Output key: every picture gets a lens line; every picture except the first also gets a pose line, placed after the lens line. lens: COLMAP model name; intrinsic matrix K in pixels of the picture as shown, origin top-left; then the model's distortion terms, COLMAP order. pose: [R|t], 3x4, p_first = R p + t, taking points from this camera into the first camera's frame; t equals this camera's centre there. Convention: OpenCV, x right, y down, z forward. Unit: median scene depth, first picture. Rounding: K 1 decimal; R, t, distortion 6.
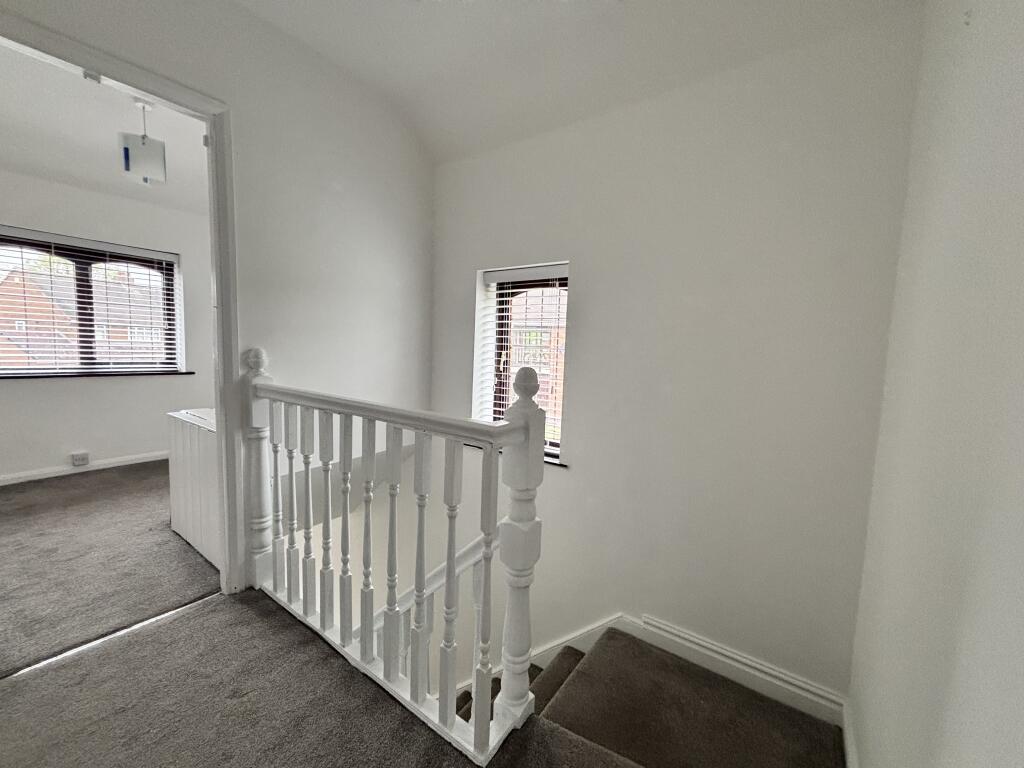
lens RADIAL K [[408.4, 0, 520.1], [0, 408.4, 384.7], [0, 0, 1]] dist [-0.002723, -0.001289]
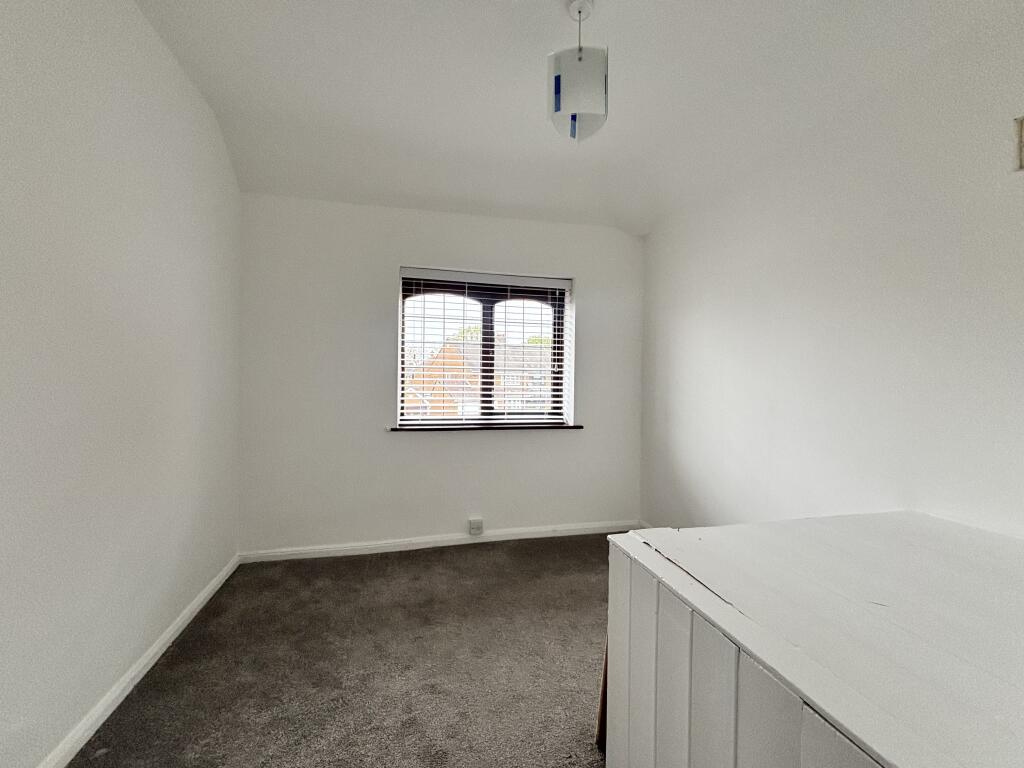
lens RADIAL K [[408.4, 0, 510.4], [0, 408.4, 383.4], [0, 0, 1]] dist [-0.002723, -0.001289]
pose [[0.743277, -0.029148, -0.668349, -0.432513], [-0.042596, 0.994961, -0.090763, -0.039793], [0.667627, 0.095931, 0.738290, 0.374638]]
